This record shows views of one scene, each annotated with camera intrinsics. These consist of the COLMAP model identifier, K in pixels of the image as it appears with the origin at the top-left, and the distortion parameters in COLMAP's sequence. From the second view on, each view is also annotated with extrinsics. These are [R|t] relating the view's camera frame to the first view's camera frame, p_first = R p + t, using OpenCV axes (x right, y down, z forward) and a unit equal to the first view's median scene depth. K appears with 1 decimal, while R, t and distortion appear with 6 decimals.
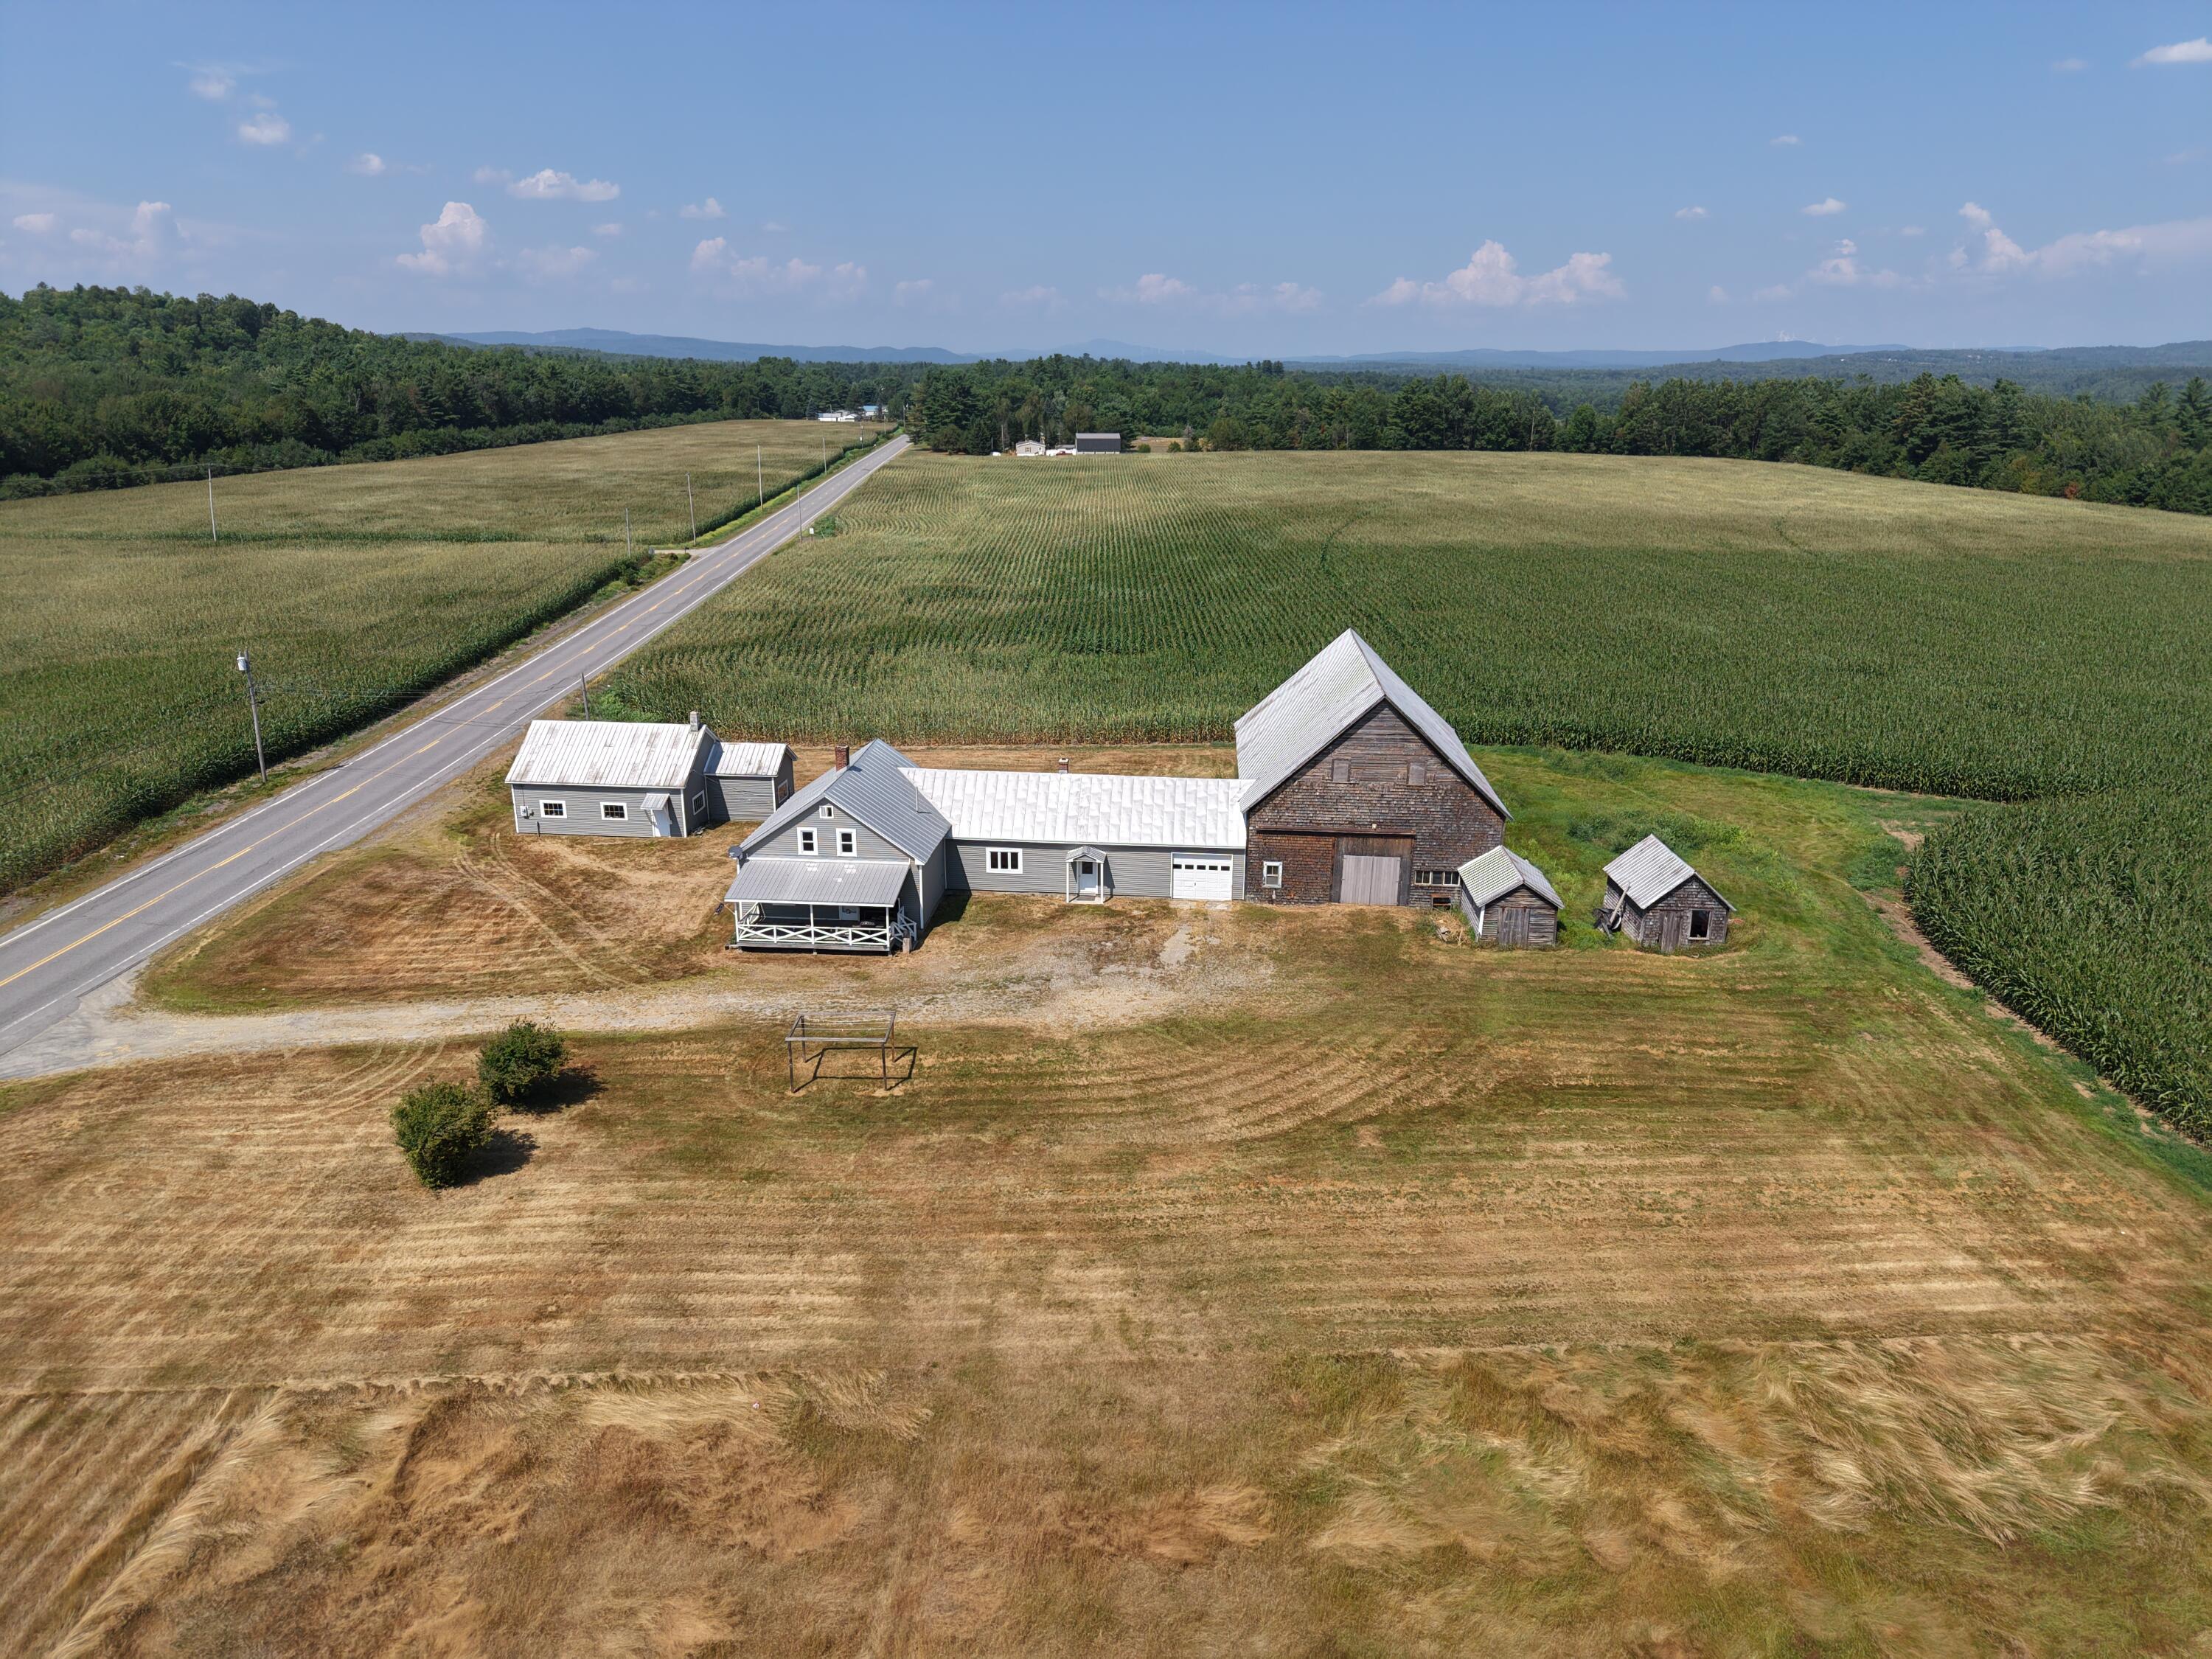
lens RADIAL K [[1479.3, 0, 1106.0], [0, 1479.3, 829.5], [0, 0, 1]] dist [0.018807, -0.013375]
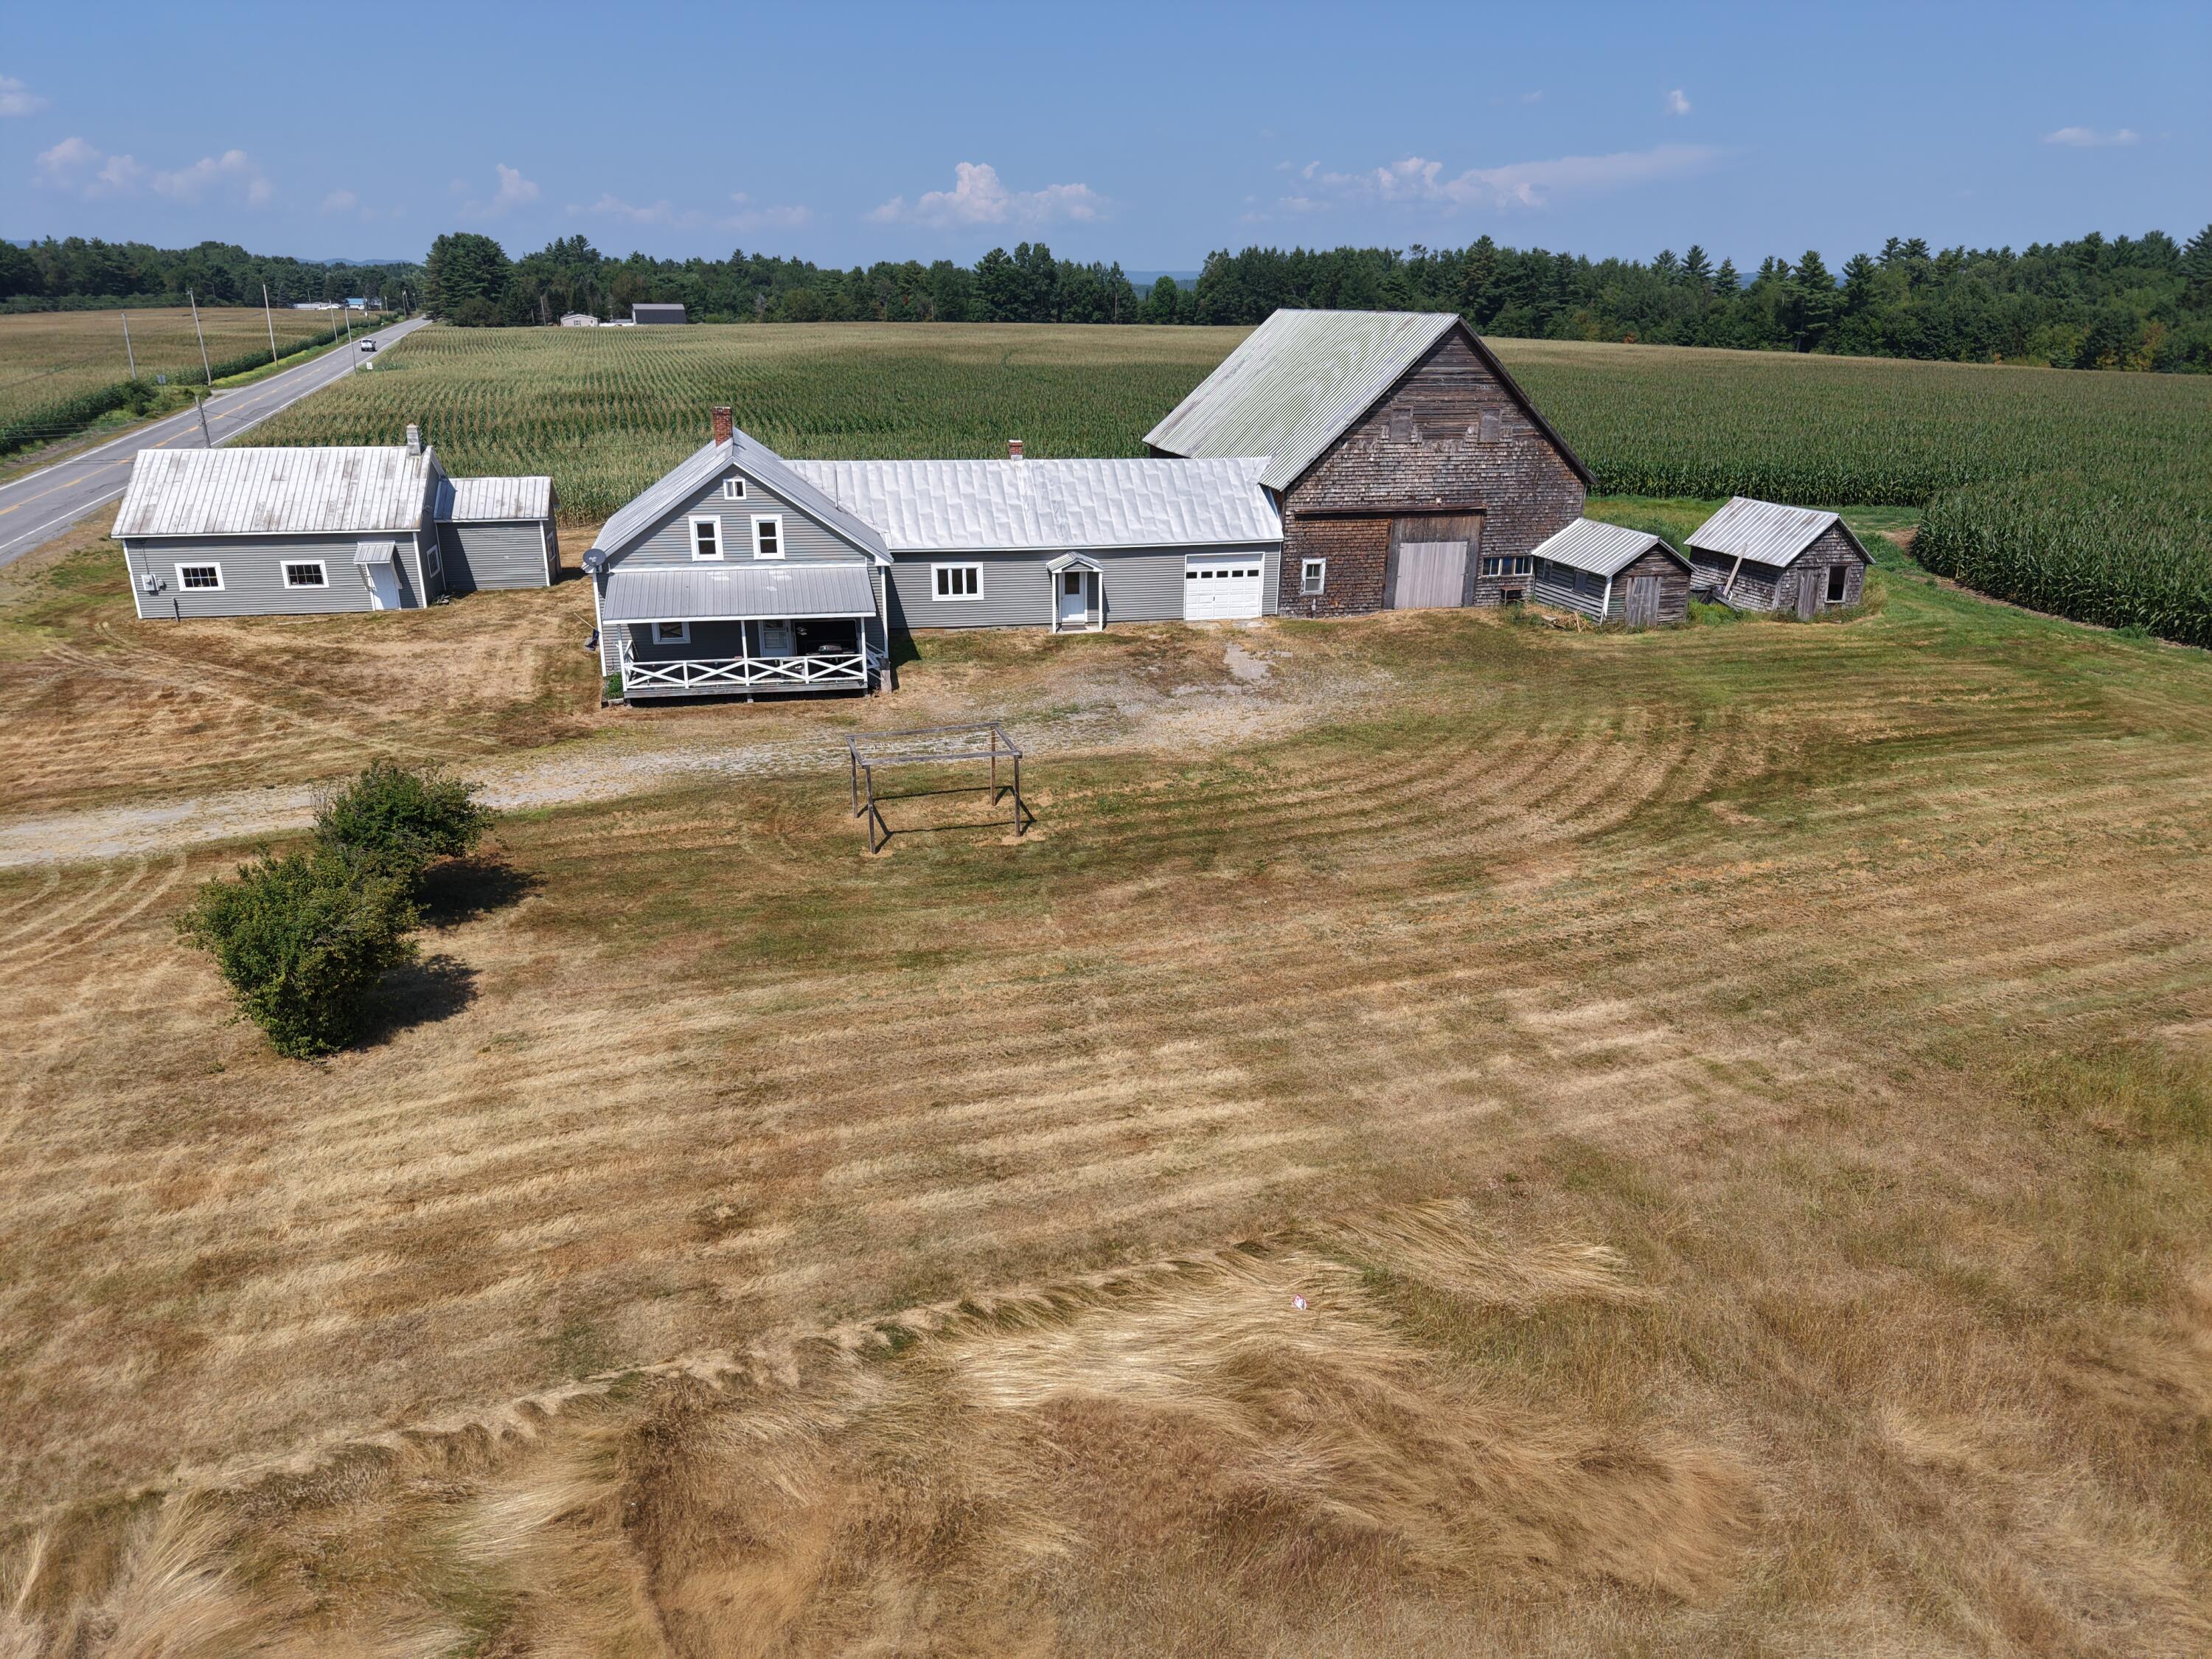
lens RADIAL K [[1484.1, 0, 1106.0], [0, 1484.1, 829.5], [0, 0, 1]] dist [0.006388, 0.000725]
pose [[0.952862, -0.101087, 0.286069, -0.285840], [0.087157, 0.994322, 0.061050, 0.136052], [-0.290616, -0.033239, 0.956262, 0.382403]]
